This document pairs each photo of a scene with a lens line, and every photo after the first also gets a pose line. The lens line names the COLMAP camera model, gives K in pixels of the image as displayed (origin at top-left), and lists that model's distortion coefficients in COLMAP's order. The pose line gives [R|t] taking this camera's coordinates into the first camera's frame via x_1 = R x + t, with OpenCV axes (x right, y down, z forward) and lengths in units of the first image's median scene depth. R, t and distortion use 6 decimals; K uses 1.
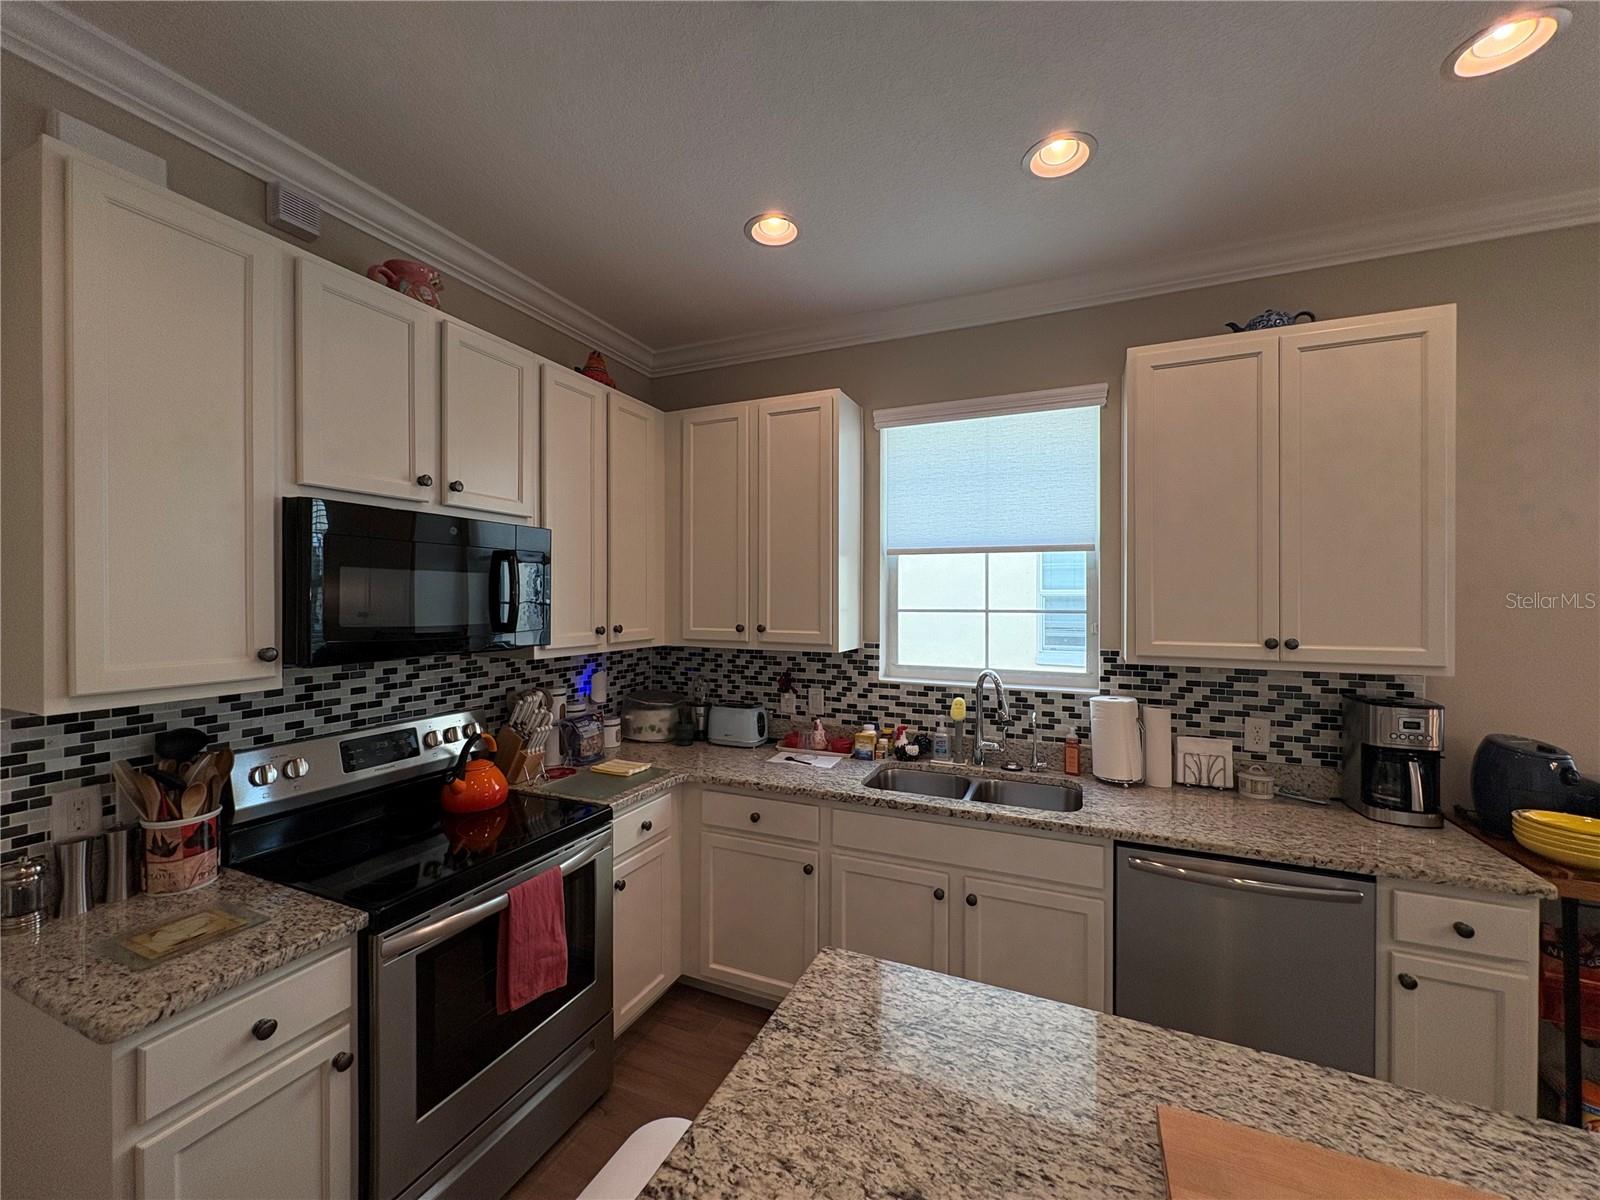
lens RADIAL K [[637.2, 0, 800.2], [0, 637.2, 597.5], [0, 0, 1]] dist [0.000328, 0.000082]
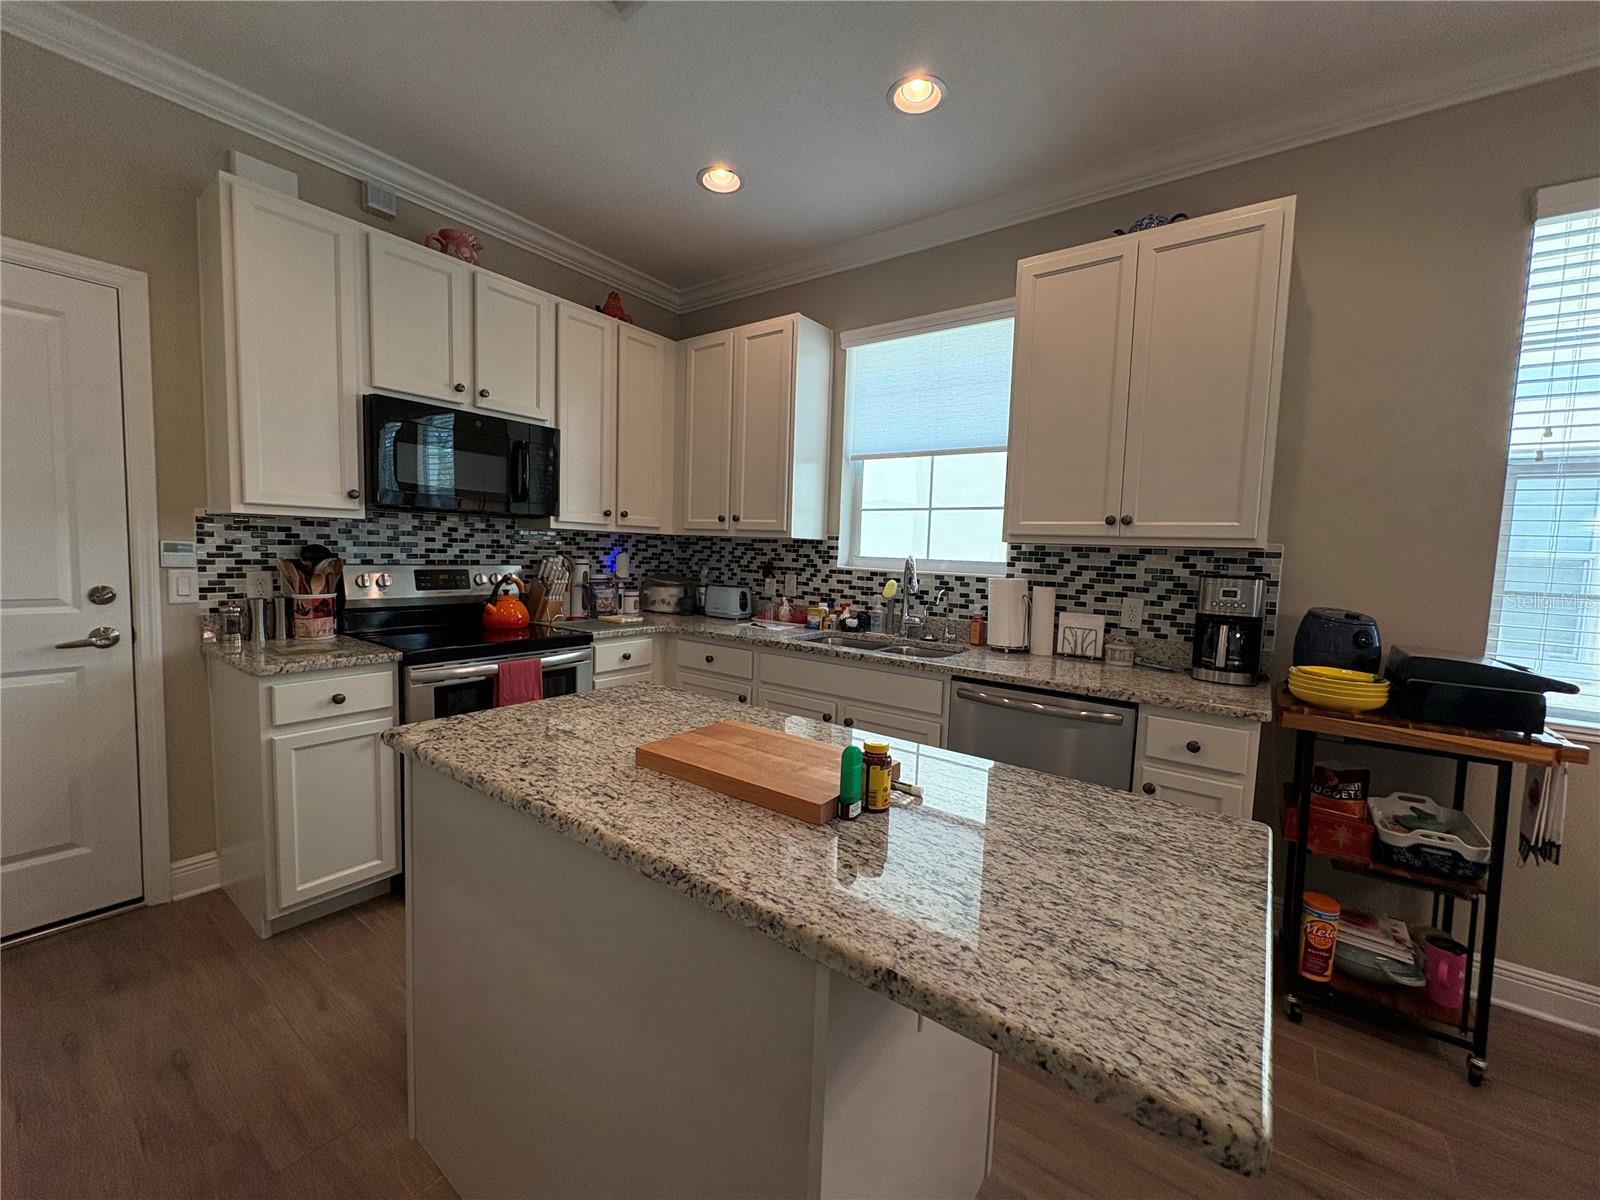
lens RADIAL K [[637.2, 0, 802.1], [0, 637.2, 598.2], [0, 0, 1]] dist [0.000328, 0.000082]
pose [[0.975171, 0.047744, -0.216245, 0.416335], [-0.031921, 0.996590, 0.076085, 0.129845], [0.219141, -0.067293, 0.973370, -0.217267]]
